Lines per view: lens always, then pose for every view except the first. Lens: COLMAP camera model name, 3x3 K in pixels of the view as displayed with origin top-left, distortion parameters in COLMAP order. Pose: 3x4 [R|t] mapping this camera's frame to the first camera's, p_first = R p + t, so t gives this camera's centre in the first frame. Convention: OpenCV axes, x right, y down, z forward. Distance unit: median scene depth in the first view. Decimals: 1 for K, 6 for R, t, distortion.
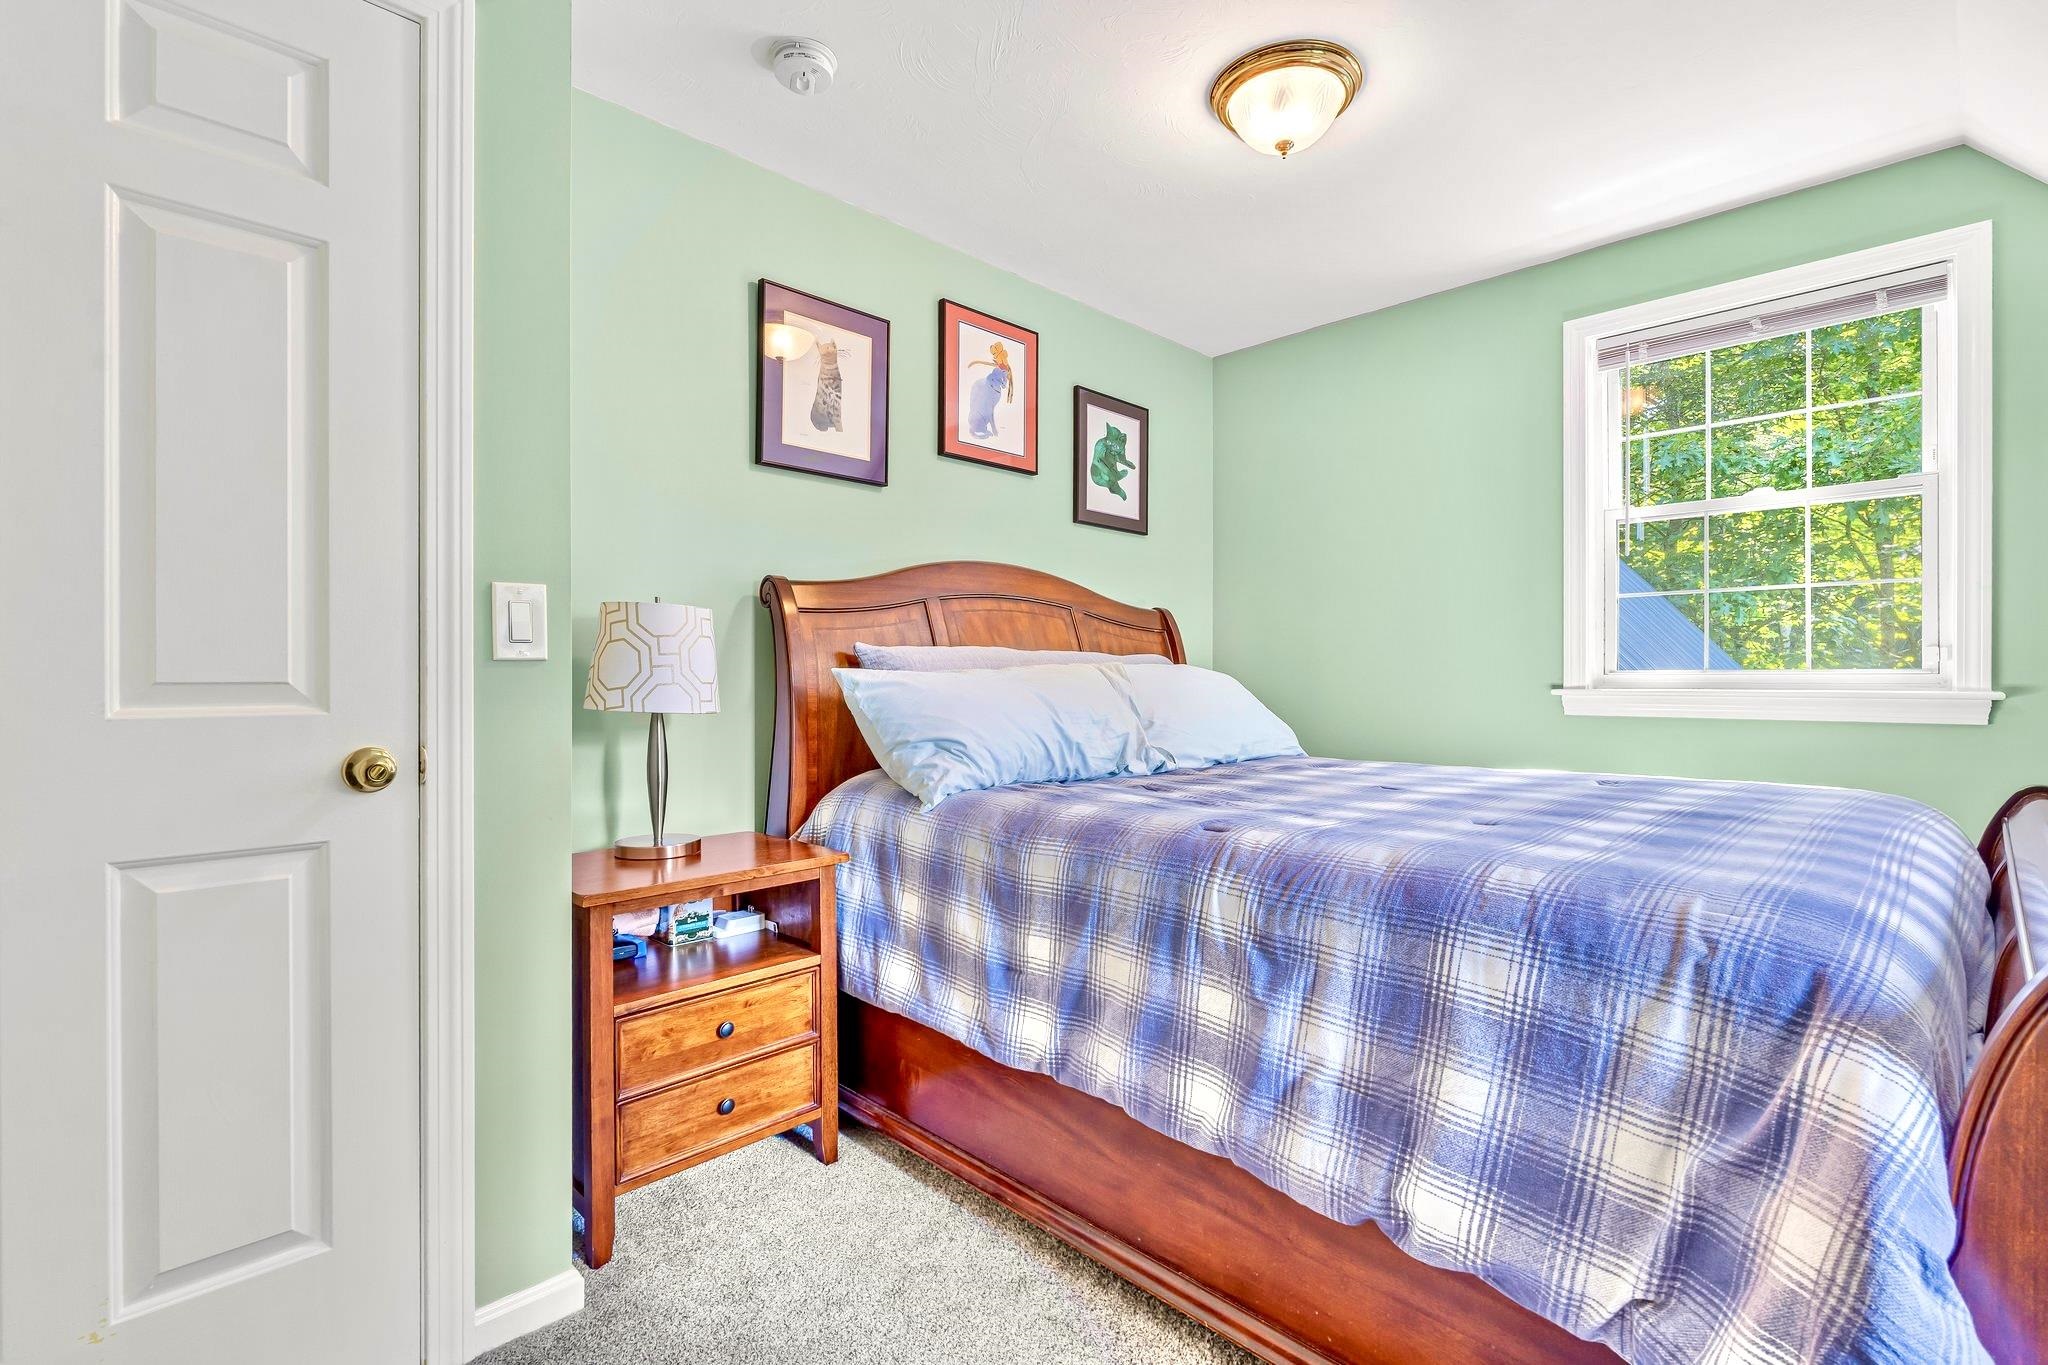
lens RADIAL K [[912.0, 0, 1021.8], [0, 912.0, 686.7], [0, 0, 1]] dist [-0.009790, 0.004610]
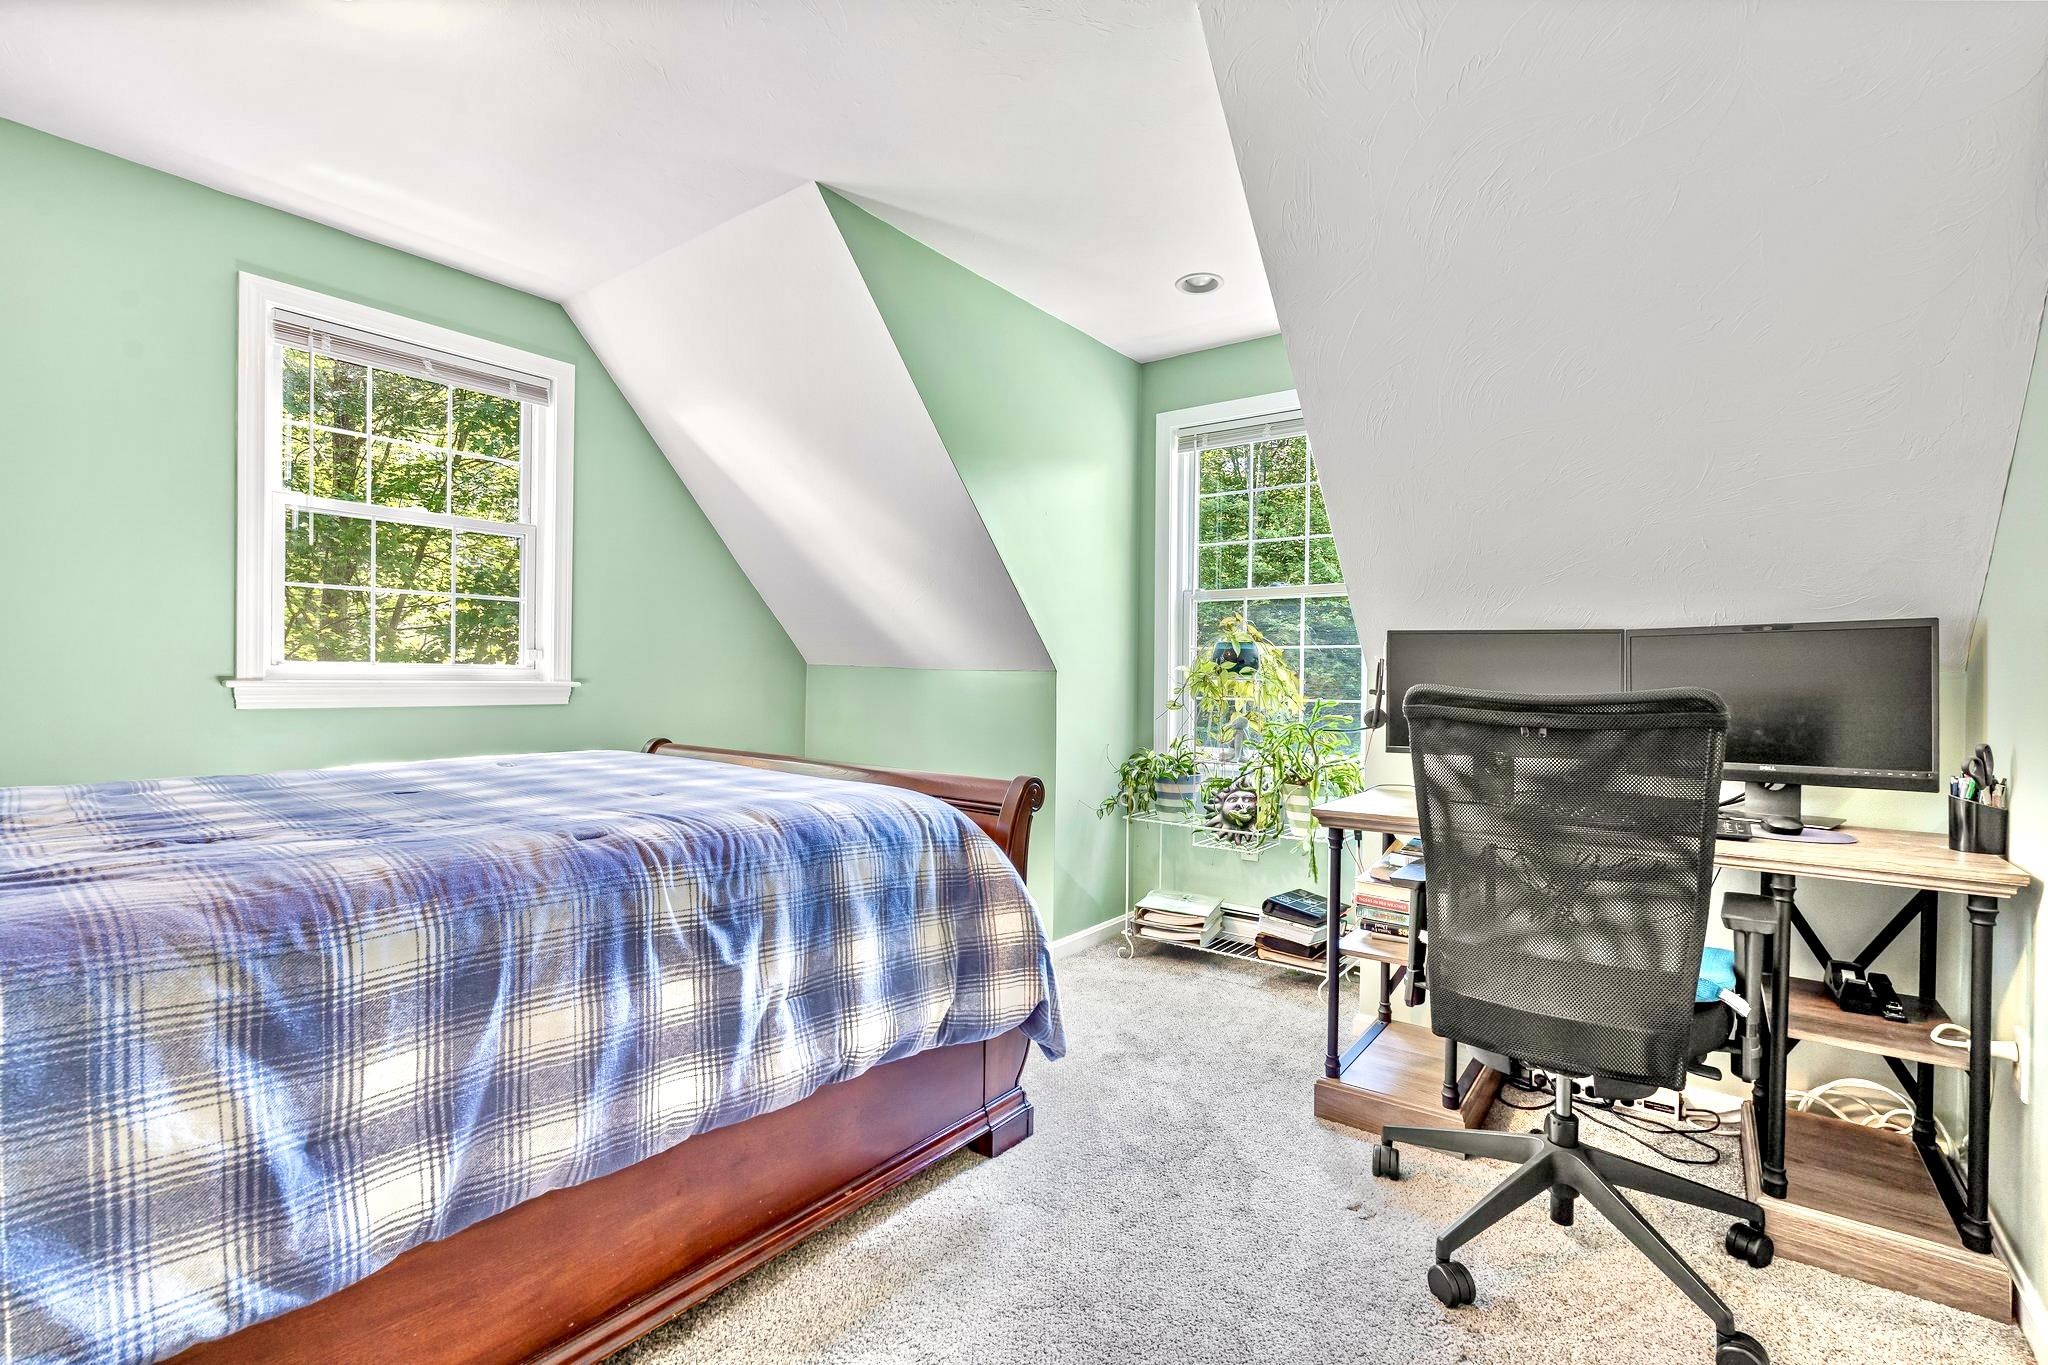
lens RADIAL K [[912.0, 0, 1021.8], [0, 912.0, 686.7], [0, 0, 1]] dist [-0.009790, 0.004610]
pose [[-0.126563, -0.010793, 0.991900, -0.513698], [-0.005427, 0.999933, 0.010188, -0.005912], [-0.991944, -0.004094, -0.126613, 0.457478]]
